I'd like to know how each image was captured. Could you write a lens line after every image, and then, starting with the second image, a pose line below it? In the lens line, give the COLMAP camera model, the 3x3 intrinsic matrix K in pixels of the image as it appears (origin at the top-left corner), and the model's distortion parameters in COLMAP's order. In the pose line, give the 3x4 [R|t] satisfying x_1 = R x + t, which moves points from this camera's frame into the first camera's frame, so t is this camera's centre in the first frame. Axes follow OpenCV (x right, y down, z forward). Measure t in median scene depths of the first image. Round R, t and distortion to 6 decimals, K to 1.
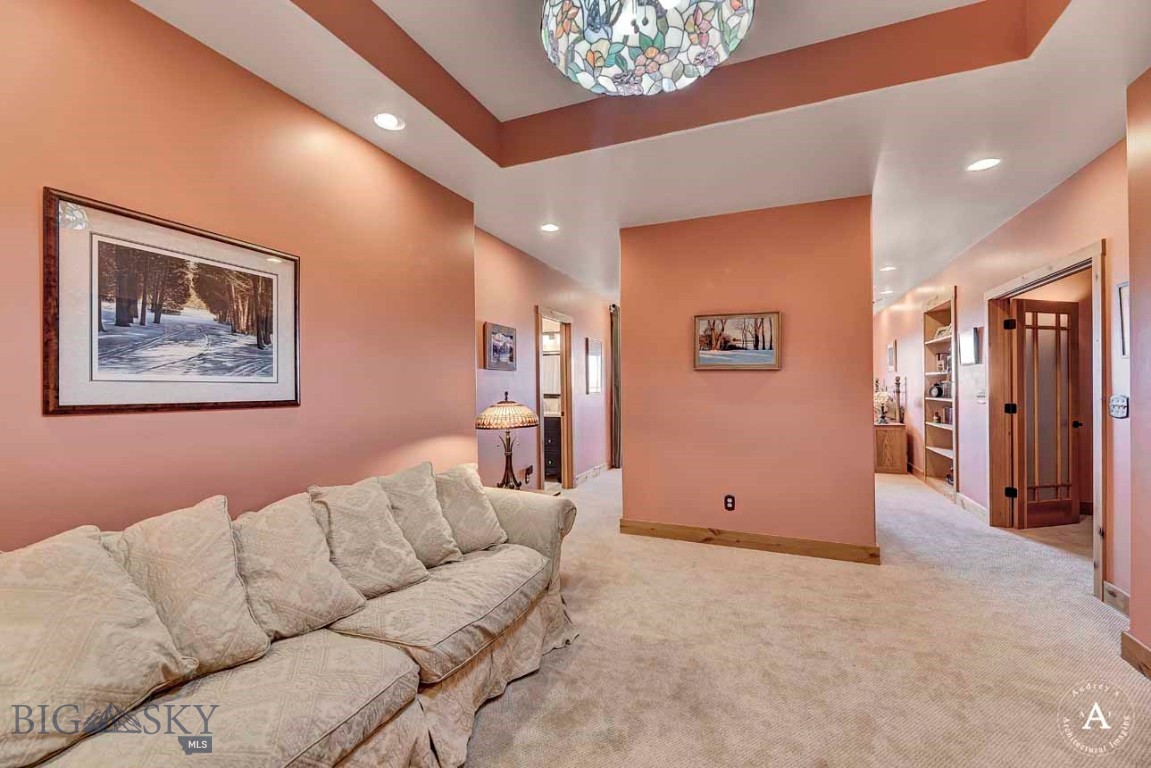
lens RADIAL K [[480.2, 0, 574.4], [0, 480.2, 384.6], [0, 0, 1]] dist [-0.000083, -0.000025]
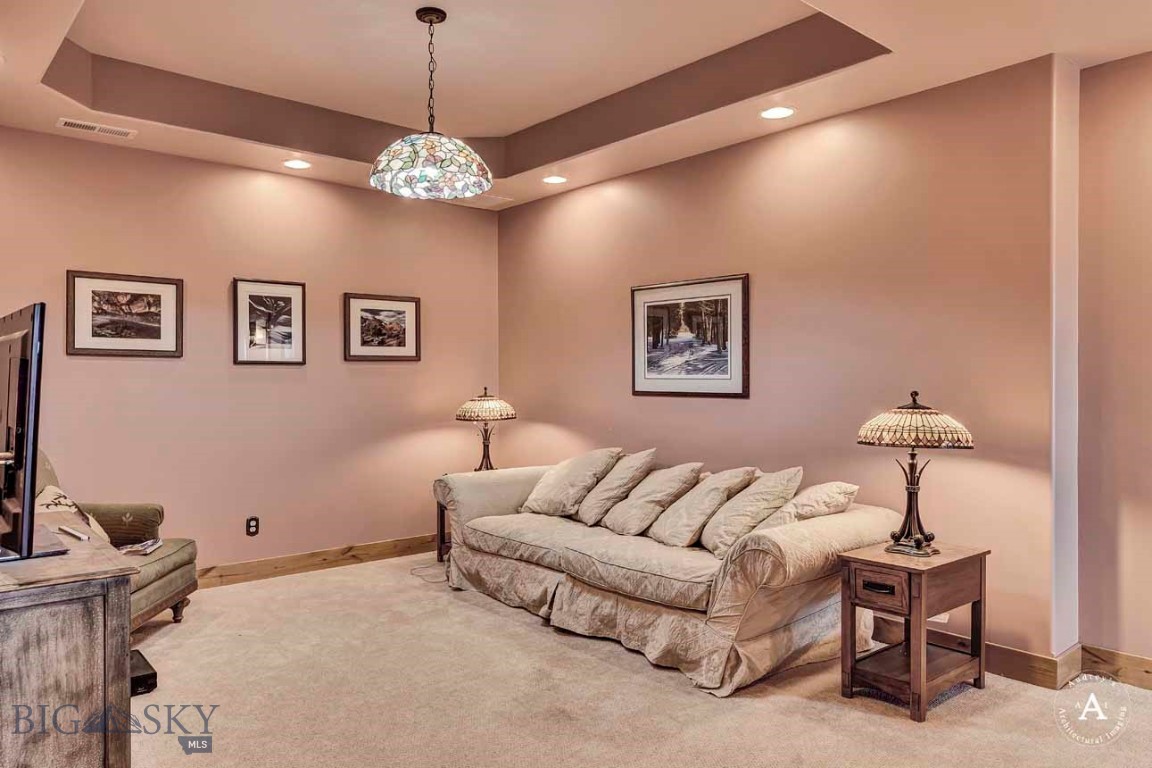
lens RADIAL K [[795.9, 0, 575.1], [0, 795.9, 382.2], [0, 0, 1]] dist [0.001175, 0.000416]
pose [[-0.430416, 0.001645, -0.902629, 1.601110], [0.001121, 0.999999, 0.001288, 0.001228], [0.902630, -0.000457, -0.430417, 1.685082]]
